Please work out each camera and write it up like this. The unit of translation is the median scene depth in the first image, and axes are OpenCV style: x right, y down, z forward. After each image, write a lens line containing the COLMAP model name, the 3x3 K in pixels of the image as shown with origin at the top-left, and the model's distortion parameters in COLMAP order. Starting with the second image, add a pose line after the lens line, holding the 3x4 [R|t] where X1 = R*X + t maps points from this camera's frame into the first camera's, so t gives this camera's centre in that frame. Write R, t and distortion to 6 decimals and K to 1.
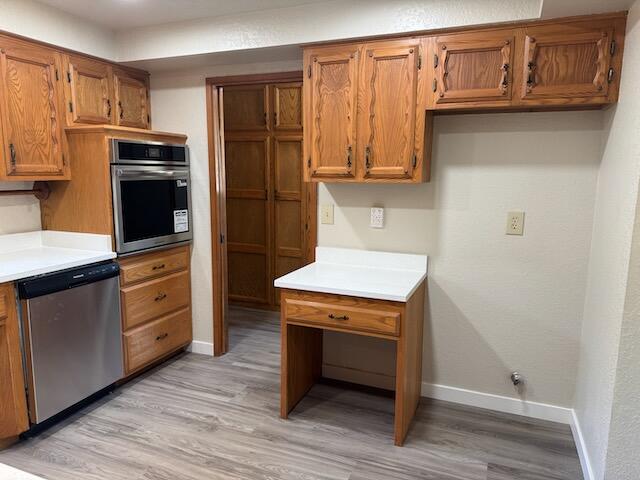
lens RADIAL K [[452.0, 0, 319.0], [0, 452.0, 238.7], [0, 0, 1]] dist [0.067131, -0.082384]
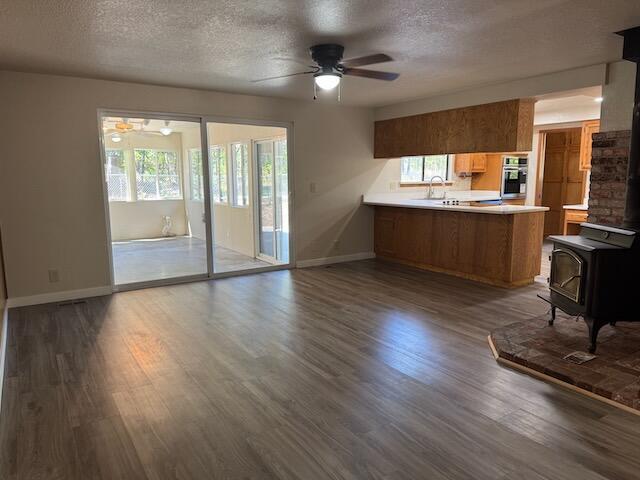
lens RADIAL K [[452.0, 0, 319.0], [0, 452.0, 238.7], [0, 0, 1]] dist [0.067131, -0.082384]
pose [[0.821606, 0.067874, -0.566000, 0.165785], [-0.071541, 0.997313, 0.015748, 0.214852], [0.565548, 0.027554, 0.824255, -1.304668]]
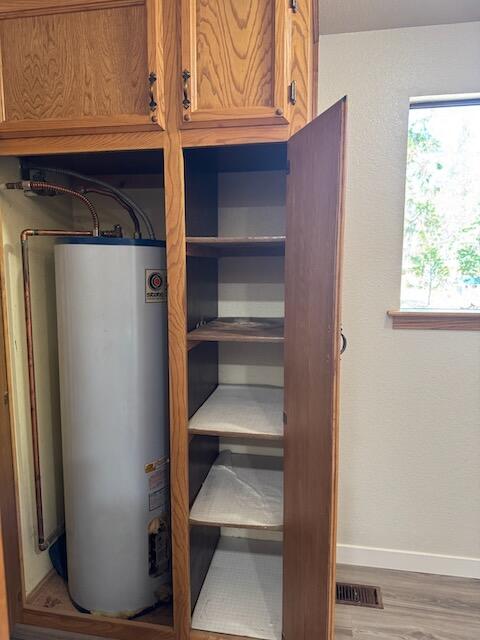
lens RADIAL K [[452.0, 0, 237.6], [0, 452.0, 317.5], [0, 0, 1]] dist [0.067131, -0.082384]
pose [[0.978880, -0.034193, 0.201555, -0.130757], [0.037898, 0.999176, -0.014552, -0.096749], [-0.200891, 0.021883, 0.979369, 0.677639]]
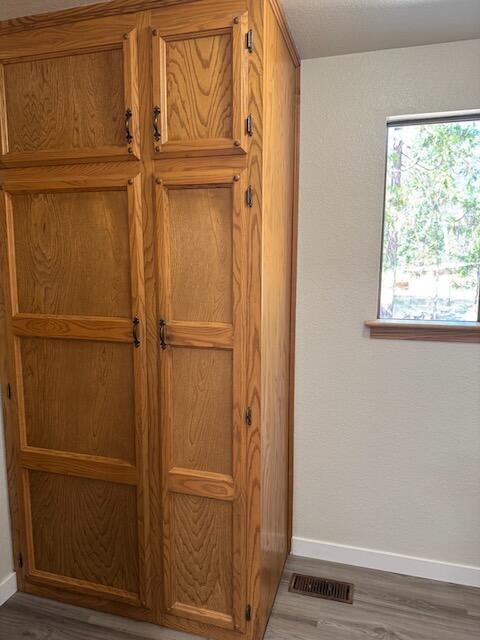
lens RADIAL K [[452.0, 0, 237.6], [0, 452.0, 317.5], [0, 0, 1]] dist [0.067131, -0.082384]
pose [[0.994373, -0.020761, 0.103878, -0.073095], [0.022221, 0.999670, -0.012923, -0.104448], [-0.103575, 0.015159, 0.994506, 0.634022]]
